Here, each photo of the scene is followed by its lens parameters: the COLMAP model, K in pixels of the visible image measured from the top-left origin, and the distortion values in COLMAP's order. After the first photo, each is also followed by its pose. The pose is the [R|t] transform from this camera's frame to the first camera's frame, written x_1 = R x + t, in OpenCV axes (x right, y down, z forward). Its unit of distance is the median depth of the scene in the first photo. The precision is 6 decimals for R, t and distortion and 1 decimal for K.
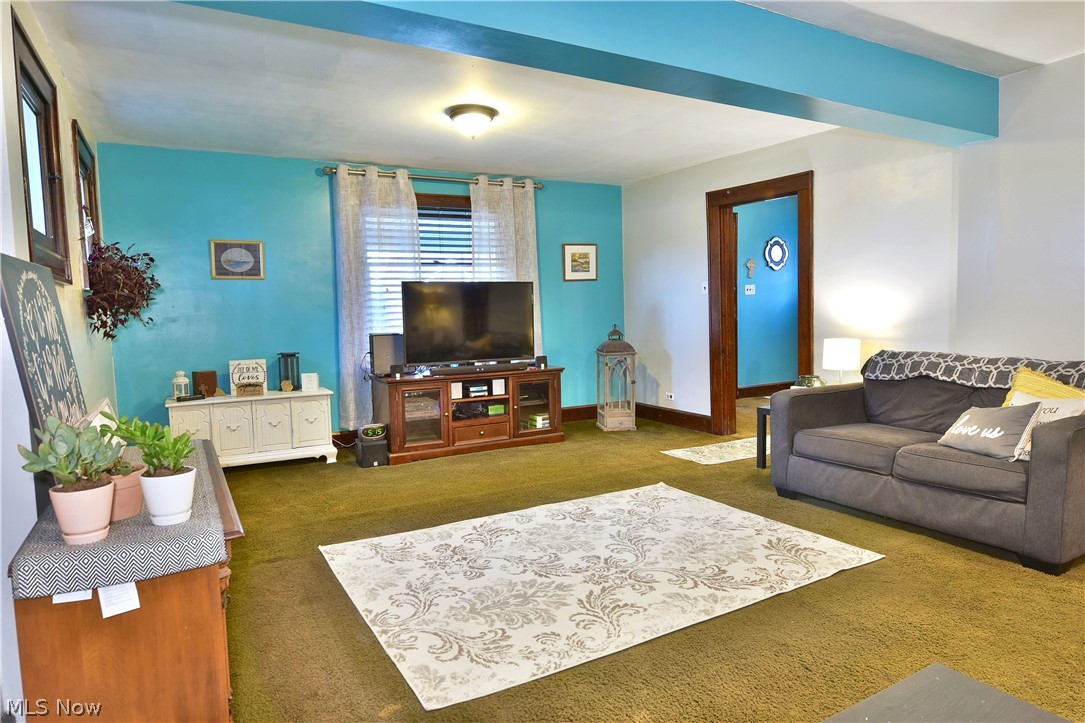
lens RADIAL K [[658.2, 0, 556.5], [0, 658.2, 355.0], [0, 0, 1]] dist [-0.007087, -0.001926]
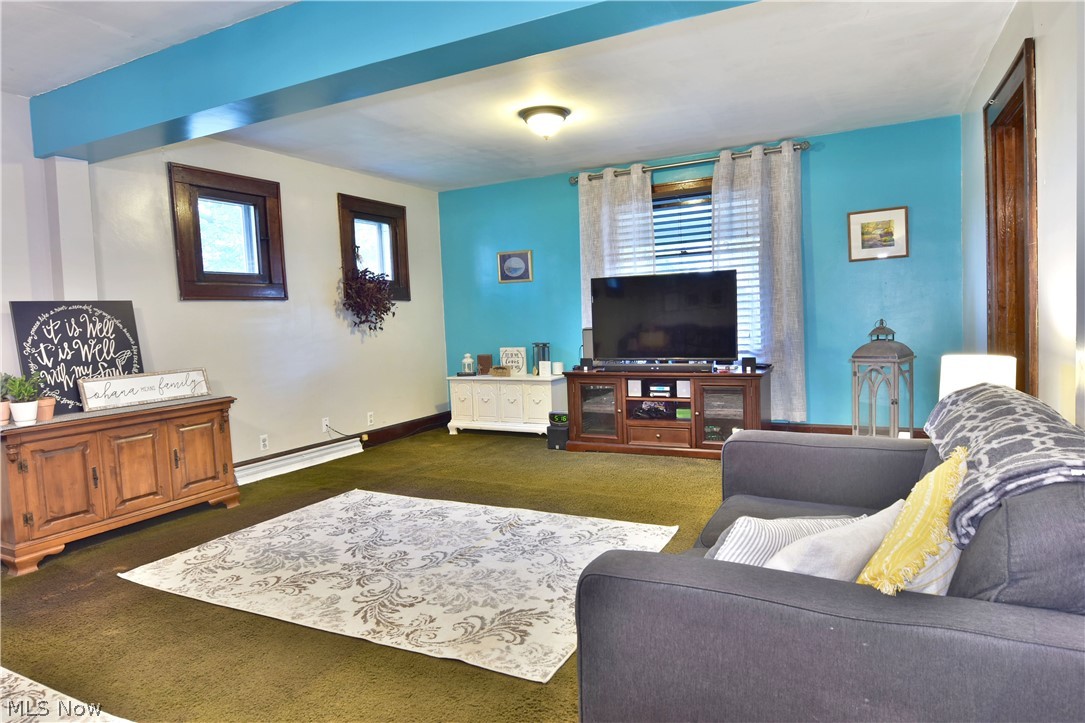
lens RADIAL K [[662.2, 0, 542.5], [0, 662.2, 361.5], [0, 0, 1]] dist [-0.010291, -0.003856]
pose [[0.537635, 0.060870, -0.840978, 0.879807], [-0.028919, 0.998135, 0.053758, -0.050310], [0.842682, -0.004582, 0.538393, 0.529271]]
